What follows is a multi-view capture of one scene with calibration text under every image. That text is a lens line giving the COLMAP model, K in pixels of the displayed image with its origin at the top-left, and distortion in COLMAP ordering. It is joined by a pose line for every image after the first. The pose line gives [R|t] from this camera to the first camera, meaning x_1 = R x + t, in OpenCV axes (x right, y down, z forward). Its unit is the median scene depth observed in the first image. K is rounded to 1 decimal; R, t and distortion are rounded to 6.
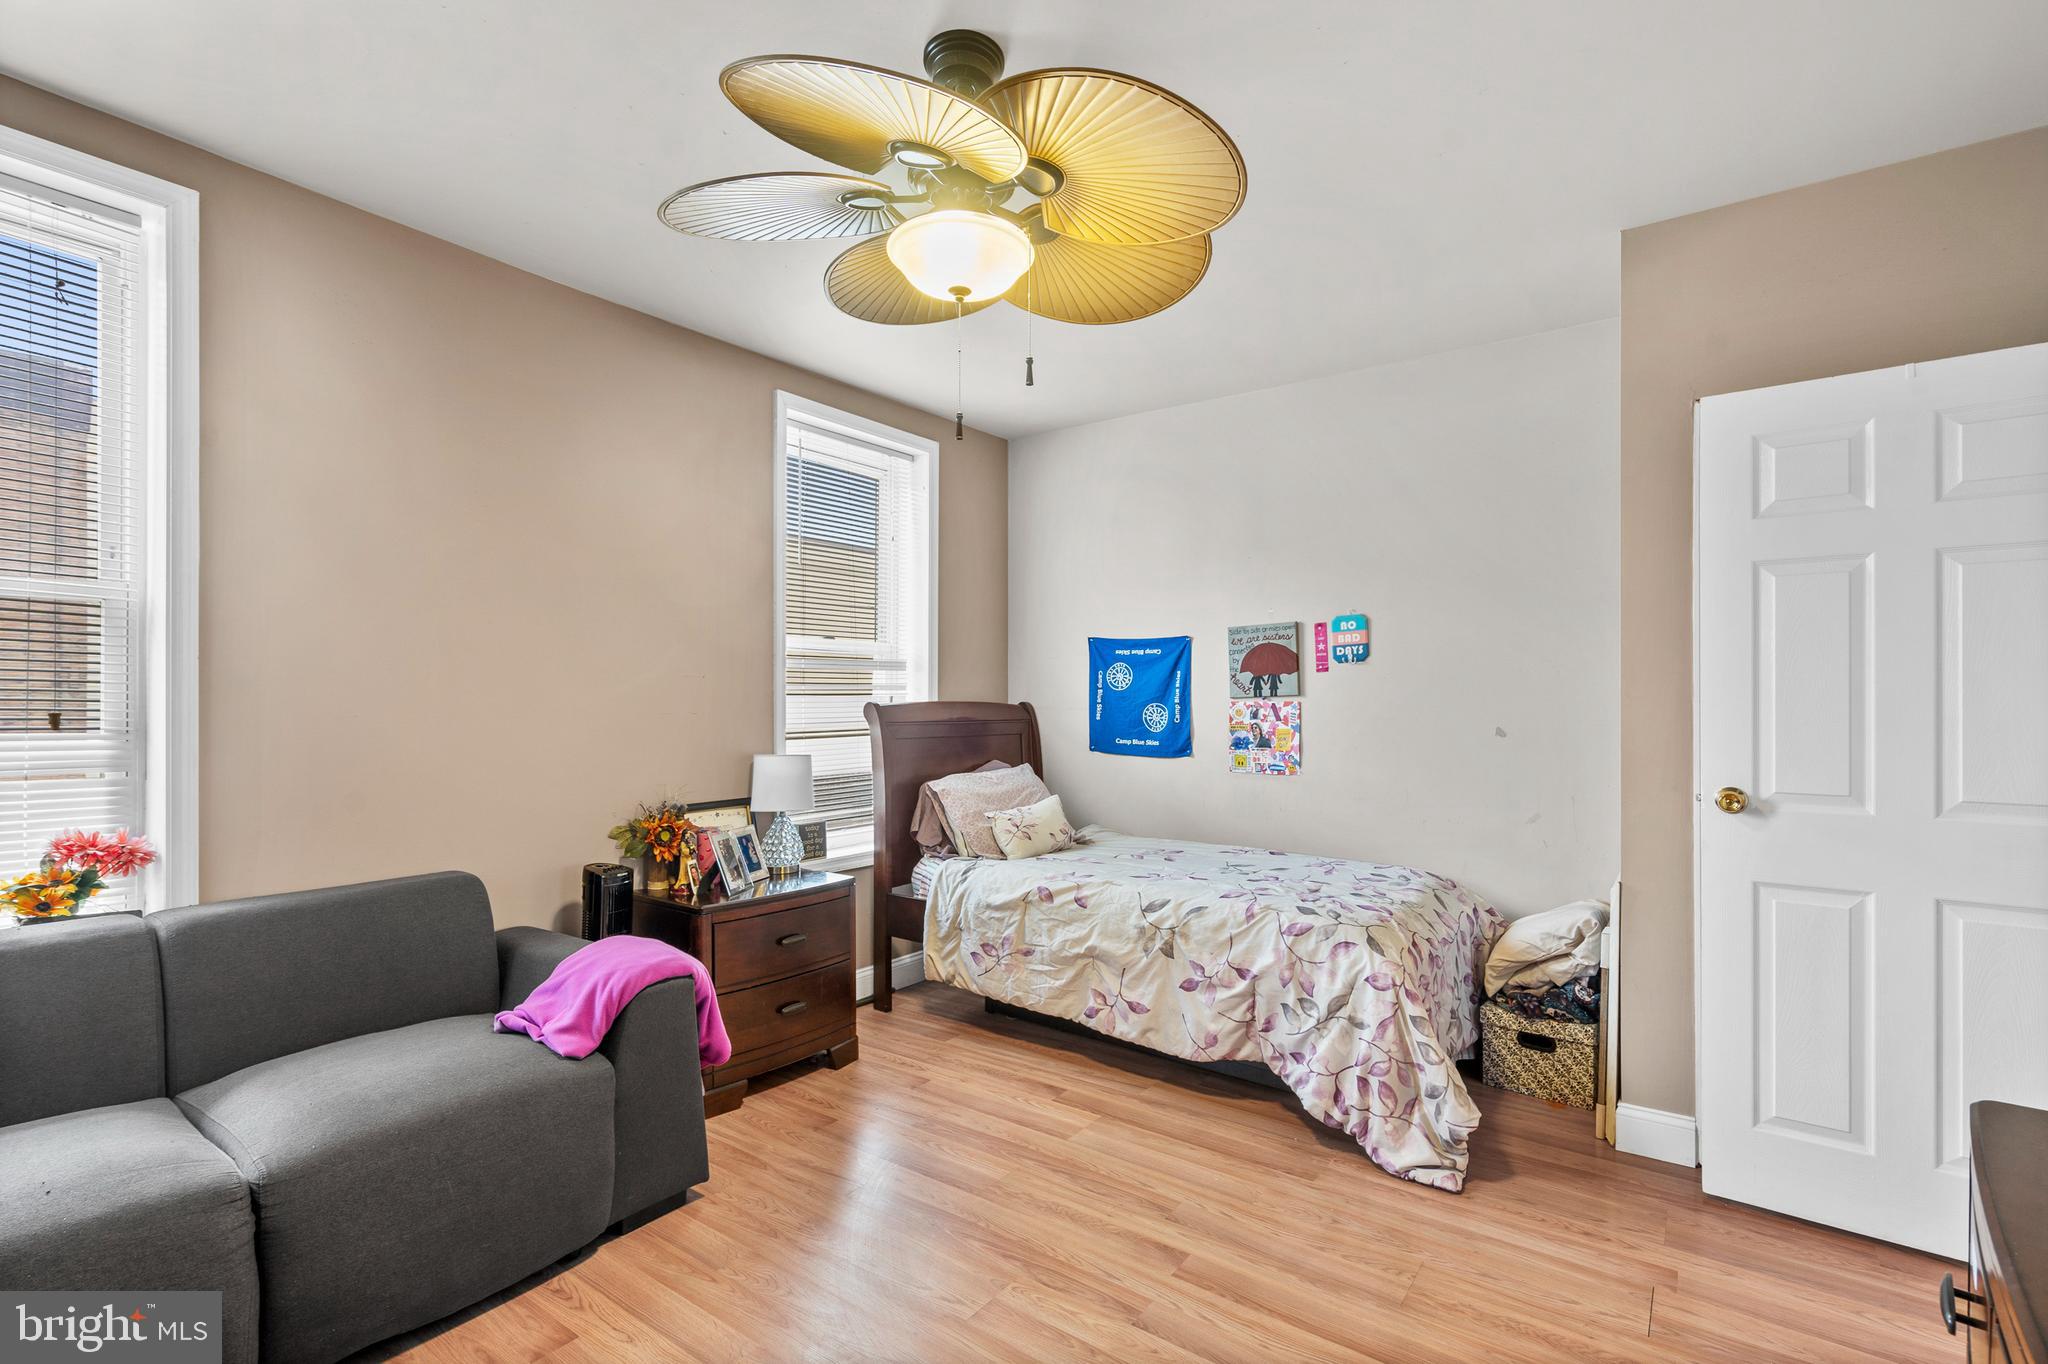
lens RADIAL K [[964.4, 0, 1004.6], [0, 964.4, 692.4], [0, 0, 1]] dist [-0.002678, 0.000529]
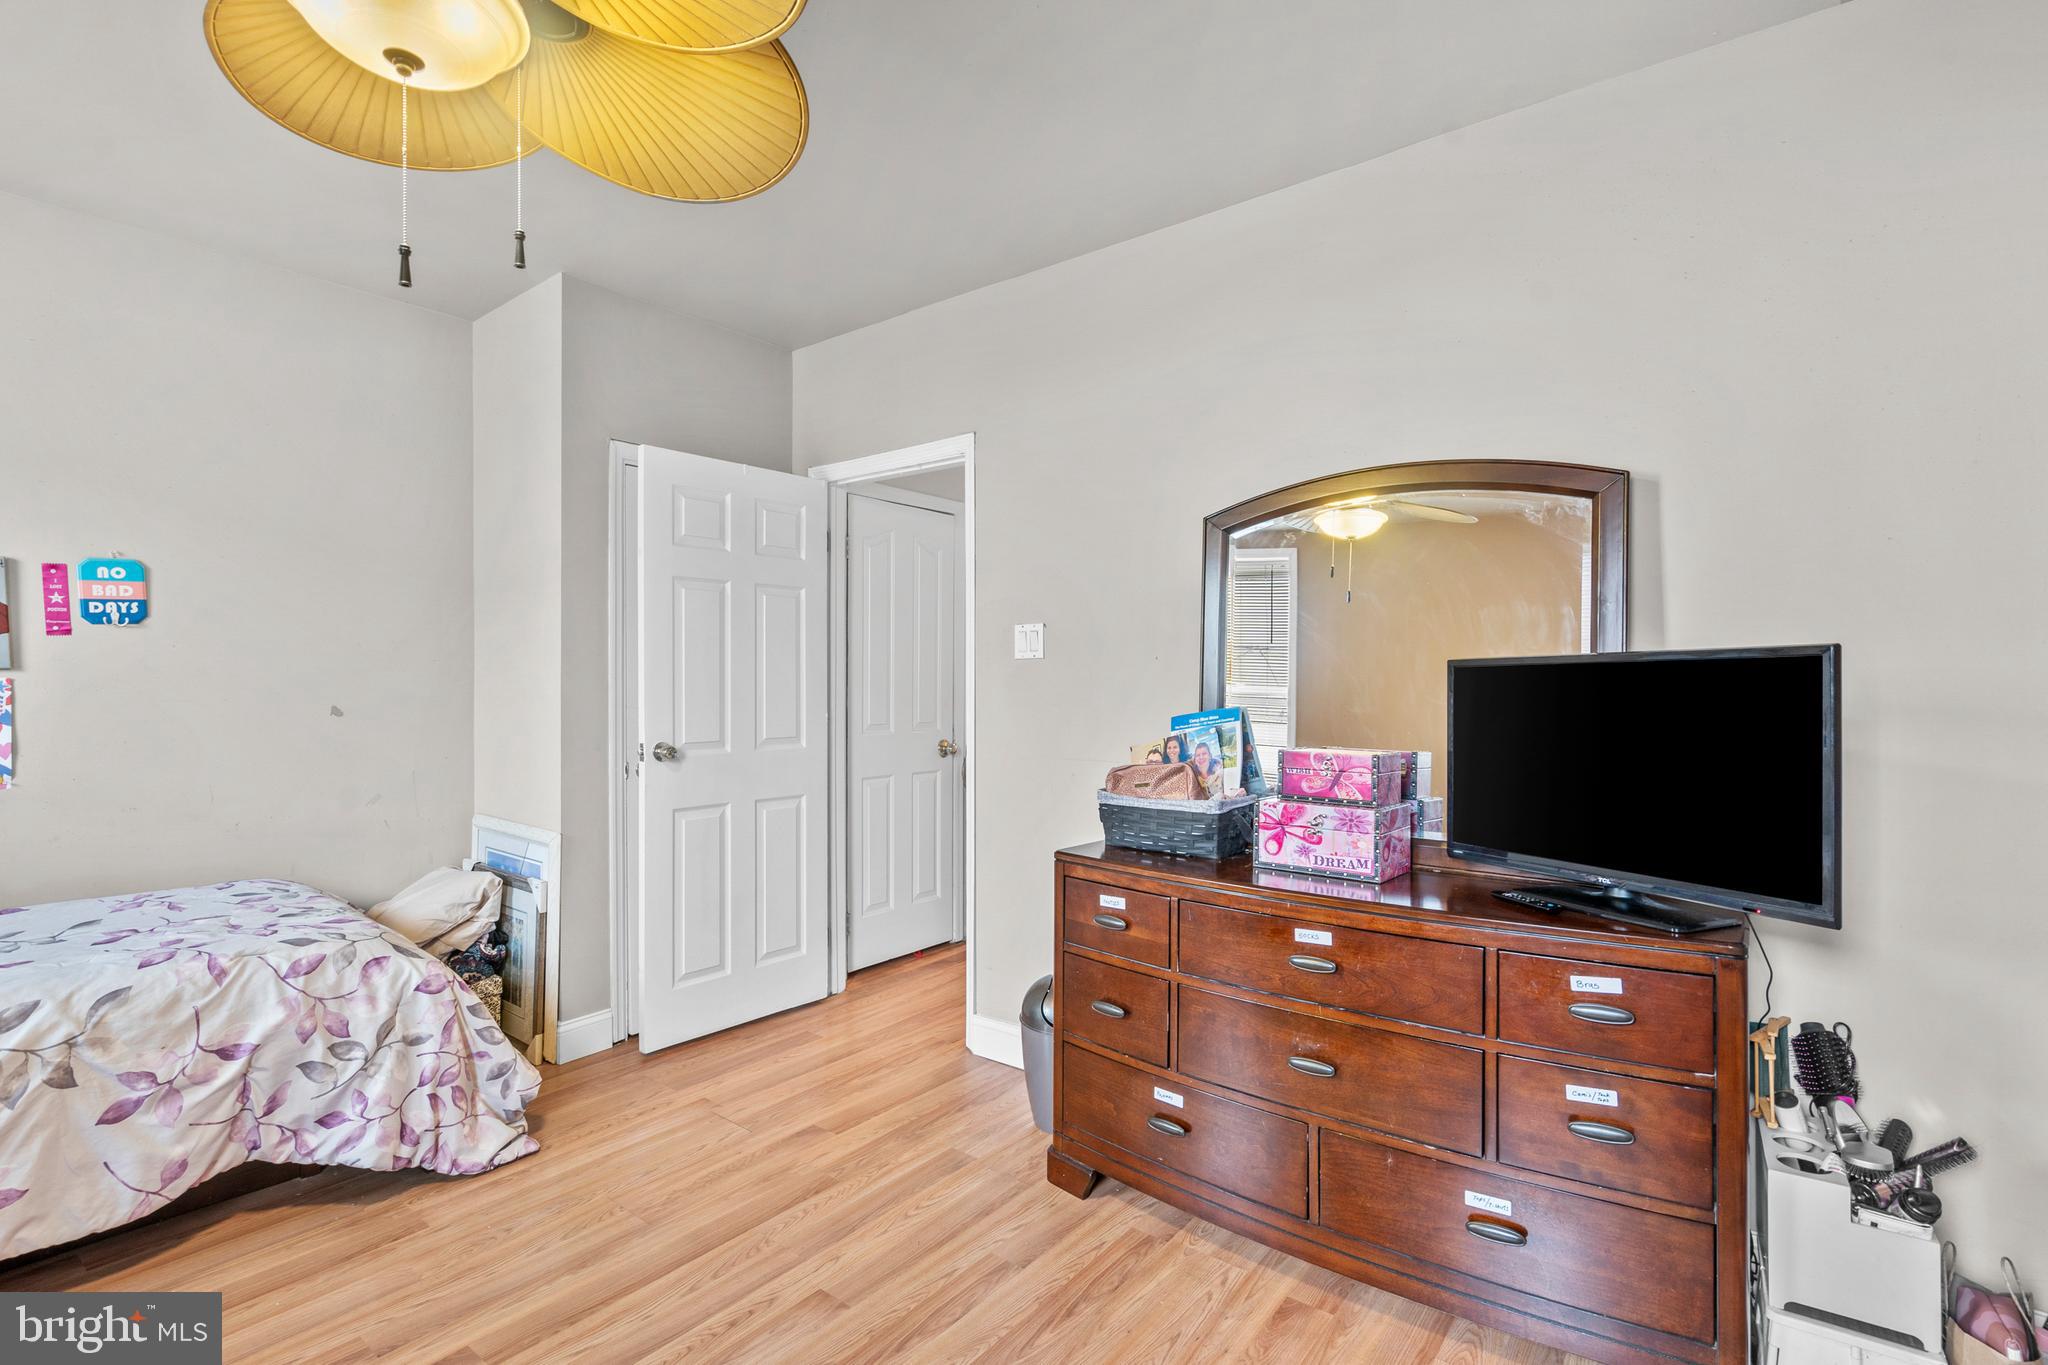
lens RADIAL K [[964.4, 0, 1065.4], [0, 964.4, 672.5], [0, 0, 1]] dist [-0.002678, 0.000529]
pose [[-0.024591, 0.003154, 0.999693, -0.409088], [-0.011447, 0.999929, -0.003436, -0.000373], [-0.999632, -0.011528, -0.024554, 0.320913]]
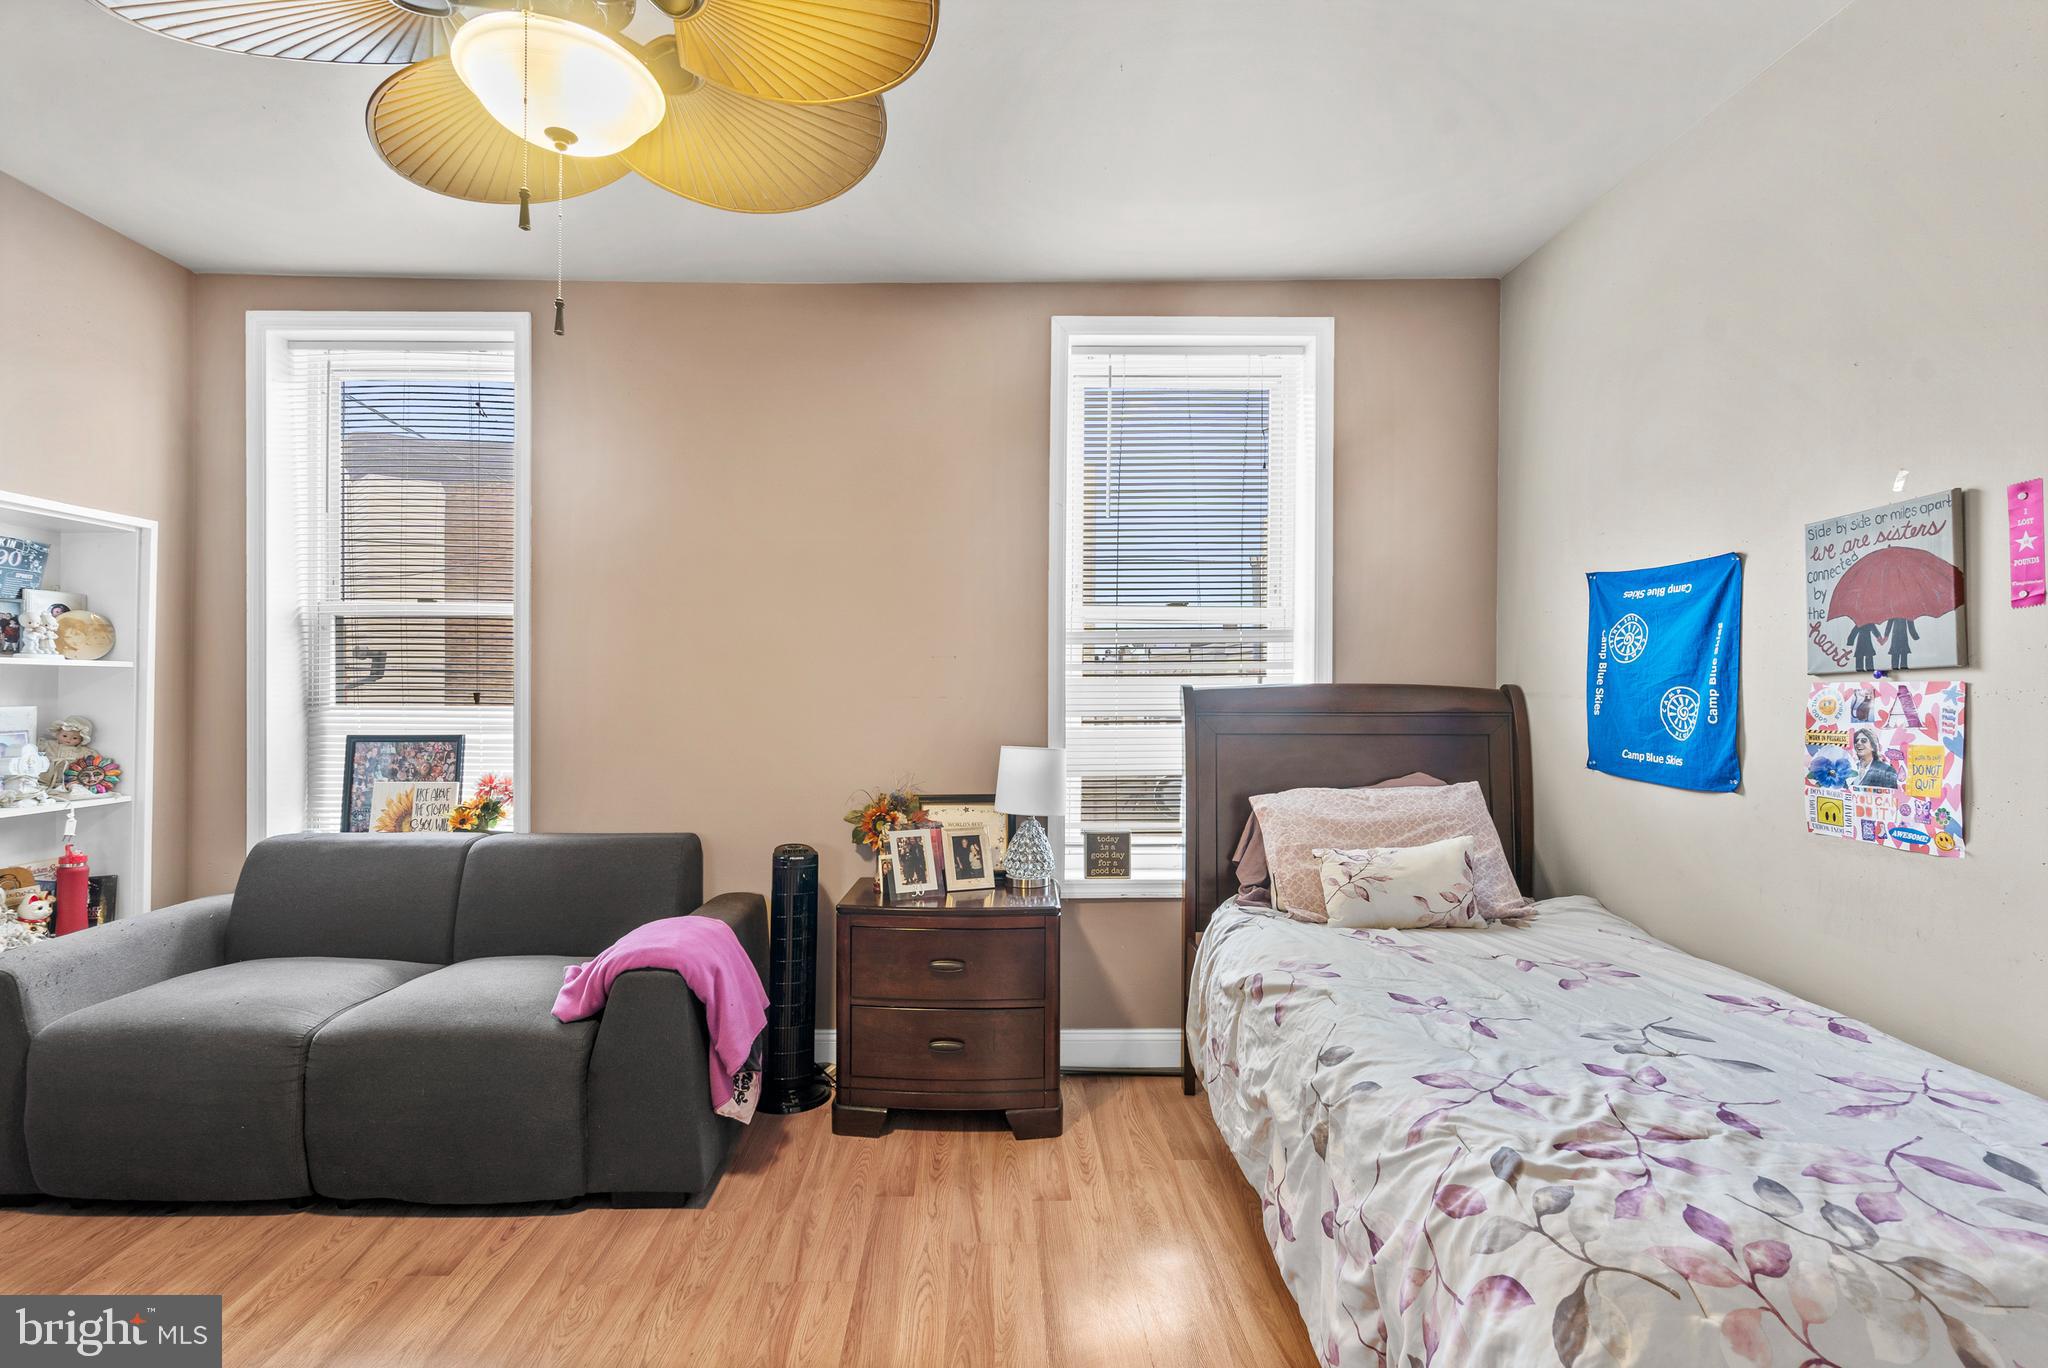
lens RADIAL K [[964.4, 0, 1004.6], [0, 964.4, 686.5], [0, 0, 1]] dist [-0.002678, 0.000529]
pose [[0.600140, -0.000651, -0.799895, 0.426444], [0.007864, 0.999956, 0.005087, 0.006941], [0.799856, -0.009344, 0.600119, 0.465236]]
